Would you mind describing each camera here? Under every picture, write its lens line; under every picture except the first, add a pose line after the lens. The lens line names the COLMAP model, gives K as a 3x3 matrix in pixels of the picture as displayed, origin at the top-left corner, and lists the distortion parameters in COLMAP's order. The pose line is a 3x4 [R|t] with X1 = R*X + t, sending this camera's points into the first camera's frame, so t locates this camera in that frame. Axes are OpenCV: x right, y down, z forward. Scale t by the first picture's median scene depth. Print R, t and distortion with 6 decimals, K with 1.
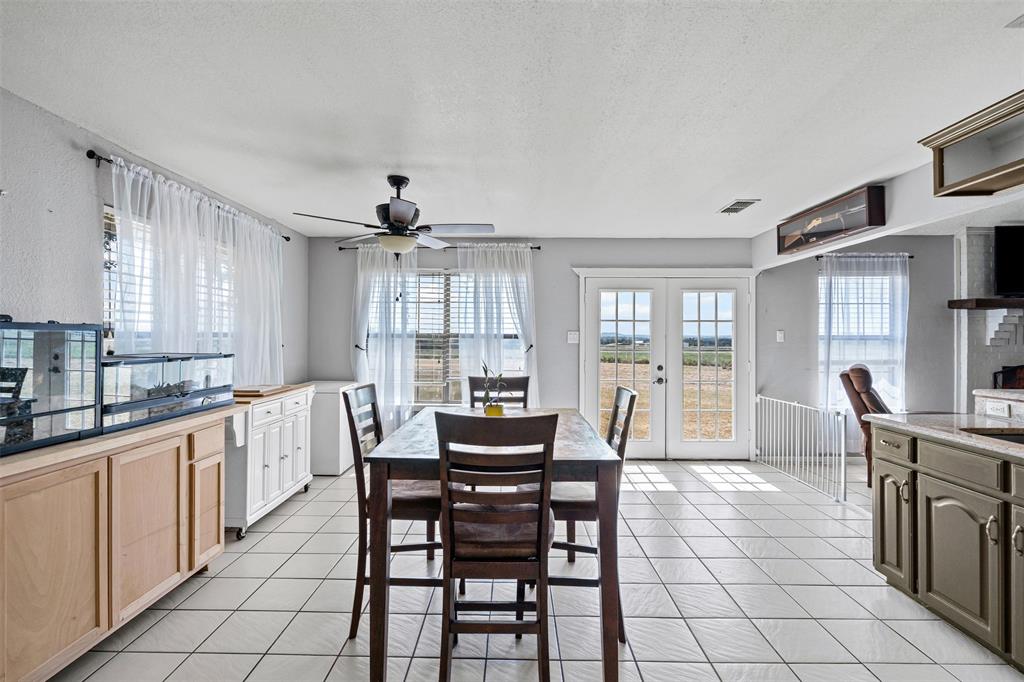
lens RADIAL K [[470.7, 0, 510.2], [0, 470.7, 333.0], [0, 0, 1]] dist [-0.001951, 0.002121]
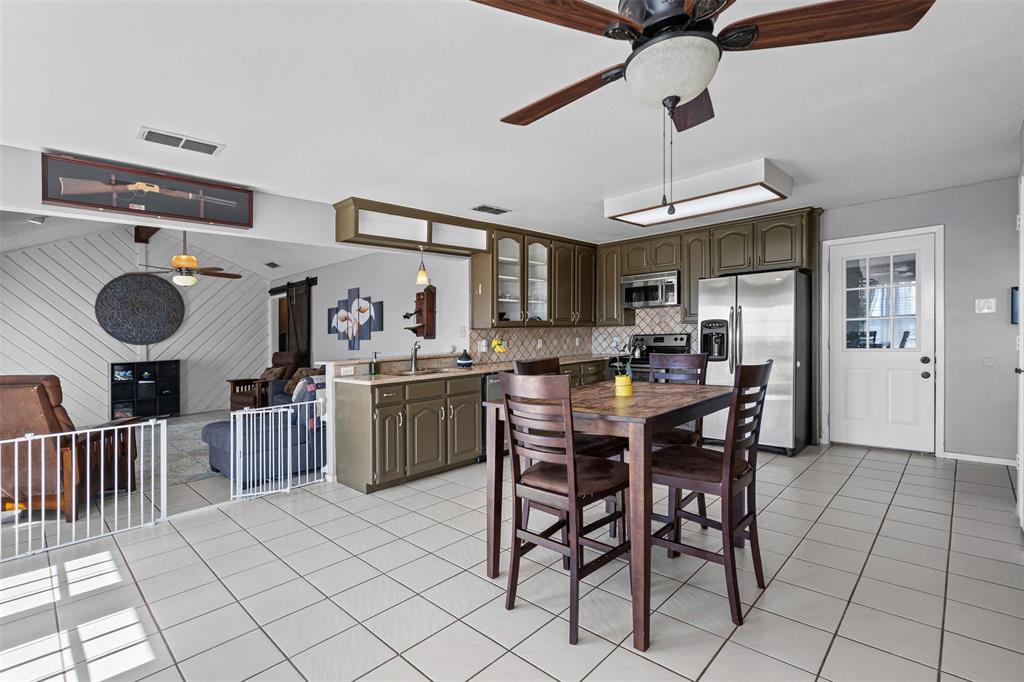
lens RADIAL K [[470.7, 0, 509.4], [0, 470.7, 354.5], [0, 0, 1]] dist [-0.001951, 0.002121]
pose [[-0.719317, -0.011403, 0.694588, -0.283039], [0.021552, 0.999018, 0.038720, 0.025087], [-0.694347, 0.042822, -0.718365, 0.923004]]
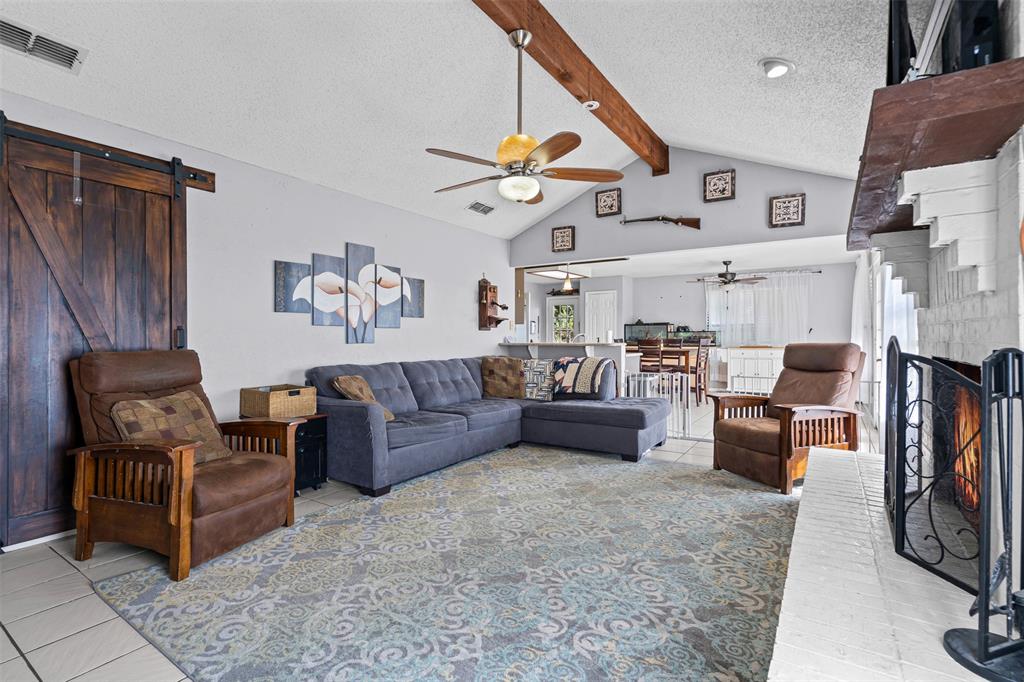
lens RADIAL K [[470.7, 0, 513.3], [0, 470.7, 338.3], [0, 0, 1]] dist [-0.001951, 0.002121]
pose [[-0.558527, 0.000433, -0.829486, 1.705546], [0.009563, 0.999937, -0.005918, 0.056477], [0.829431, -0.011237, -0.558496, 0.961334]]
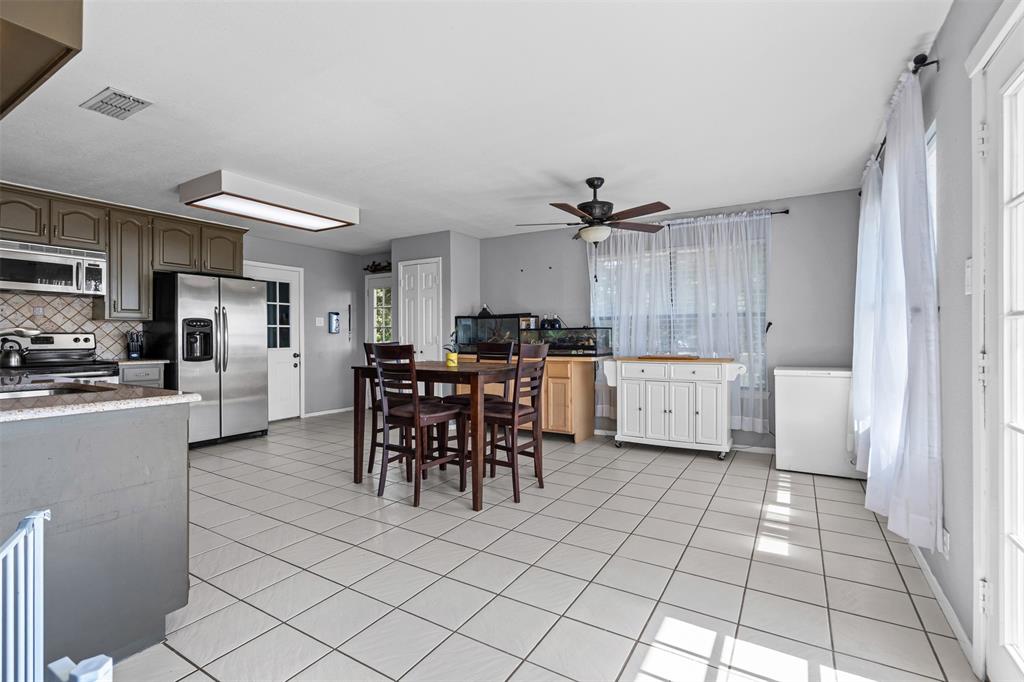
lens RADIAL K [[470.7, 0, 509.1], [0, 470.7, 344.8], [0, 0, 1]] dist [-0.001951, 0.002121]
pose [[-0.520323, 0.011451, -0.853893, 0.601564], [0.007979, 0.999932, 0.008548, 0.050770], [0.853932, -0.002366, -0.520379, 0.947310]]
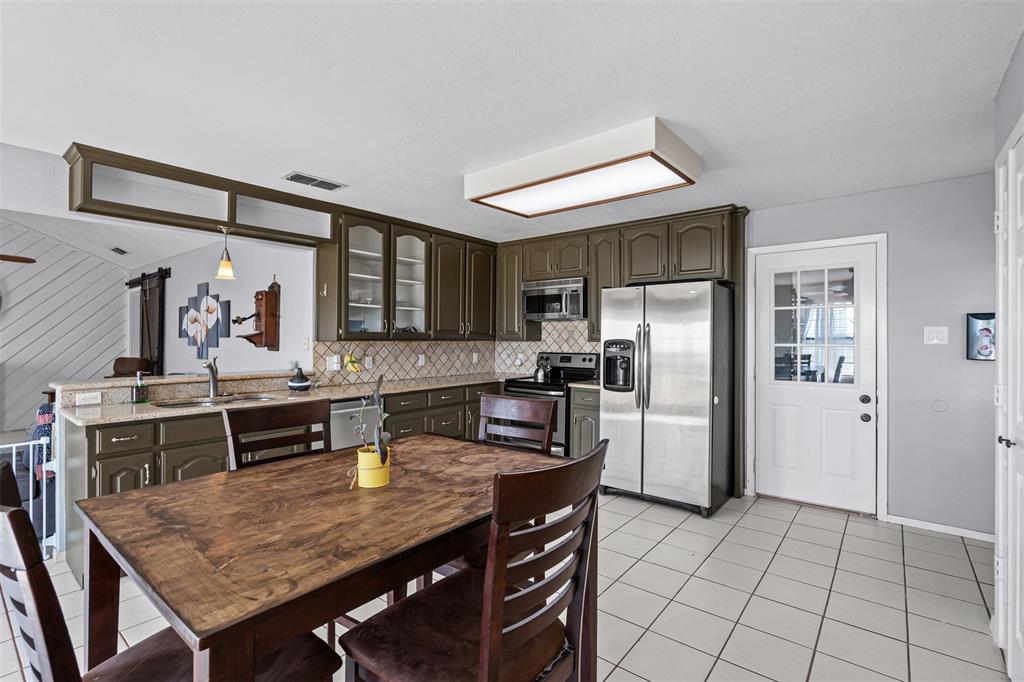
lens RADIAL K [[470.7, 0, 511.4], [0, 470.7, 340.7], [0, 0, 1]] dist [-0.001951, 0.002121]
pose [[-0.779066, -0.006853, 0.626905, -0.259425], [-0.010395, 0.999944, -0.001987, 0.004642], [-0.626856, -0.008065, -0.779094, 0.633232]]
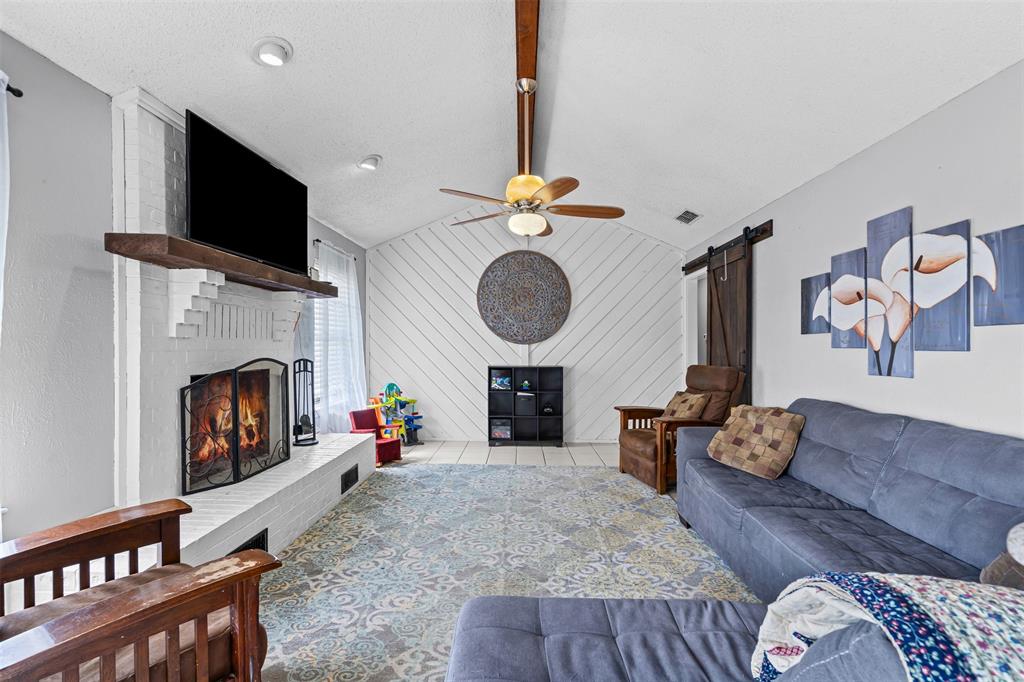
lens RADIAL K [[470.7, 0, 508.3], [0, 470.7, 353.6], [0, 0, 1]] dist [-0.001951, 0.002121]
pose [[0.027698, -0.018234, 0.999450, 0.521149], [-0.017526, 0.999671, 0.018724, 0.029314], [-0.999463, -0.018035, 0.027370, 0.635713]]
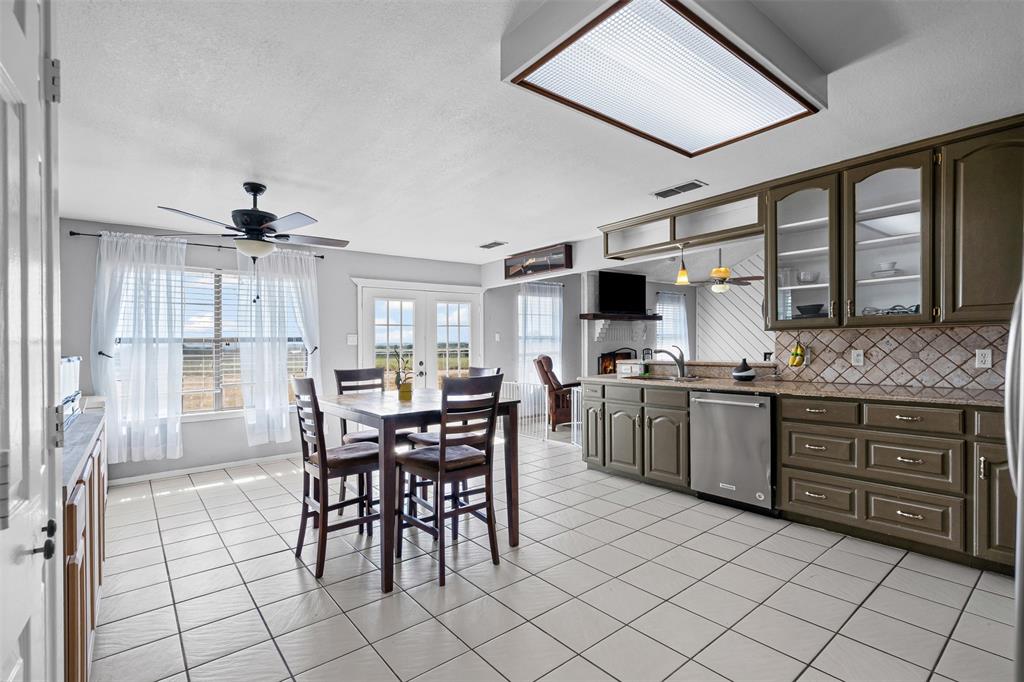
lens RADIAL K [[470.7, 0, 512.8], [0, 470.7, 348.9], [0, 0, 1]] dist [-0.001951, 0.002121]
pose [[0.769672, -0.025240, 0.637941, -0.304389], [0.014309, 0.999649, 0.022288, 0.012538], [-0.638279, -0.008026, 0.769763, -0.113229]]
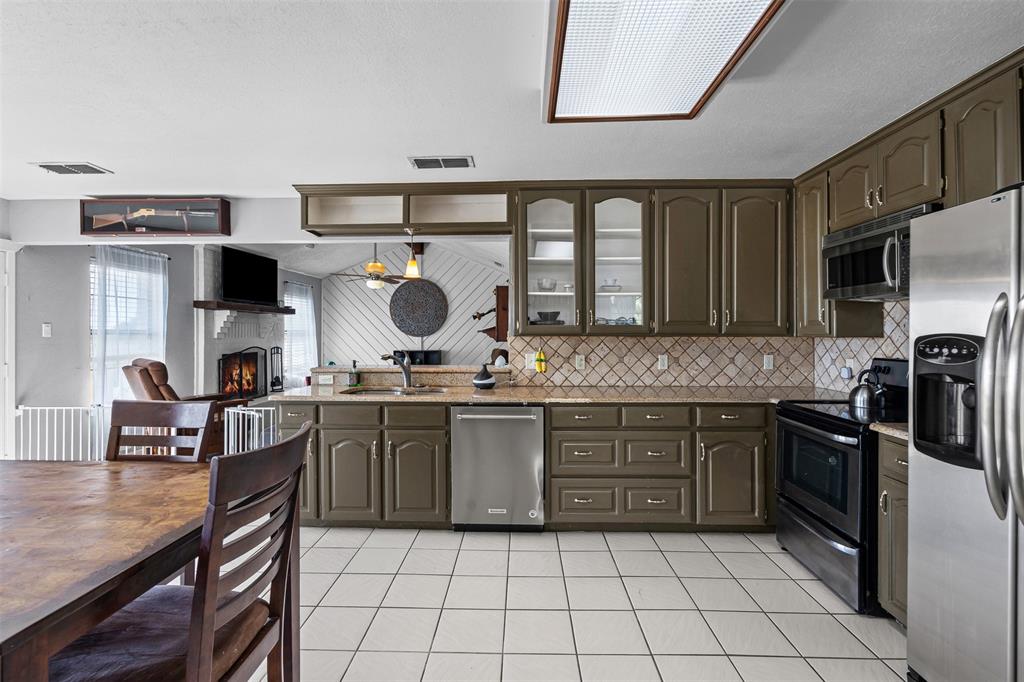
lens RADIAL K [[470.7, 0, 508.0], [0, 470.7, 338.9], [0, 0, 1]] dist [-0.001951, 0.002121]
pose [[0.025836, -0.015033, 0.999553, -0.236249], [-0.010692, 0.999826, 0.015314, 0.000189], [-0.999609, -0.011083, 0.025671, 0.190146]]
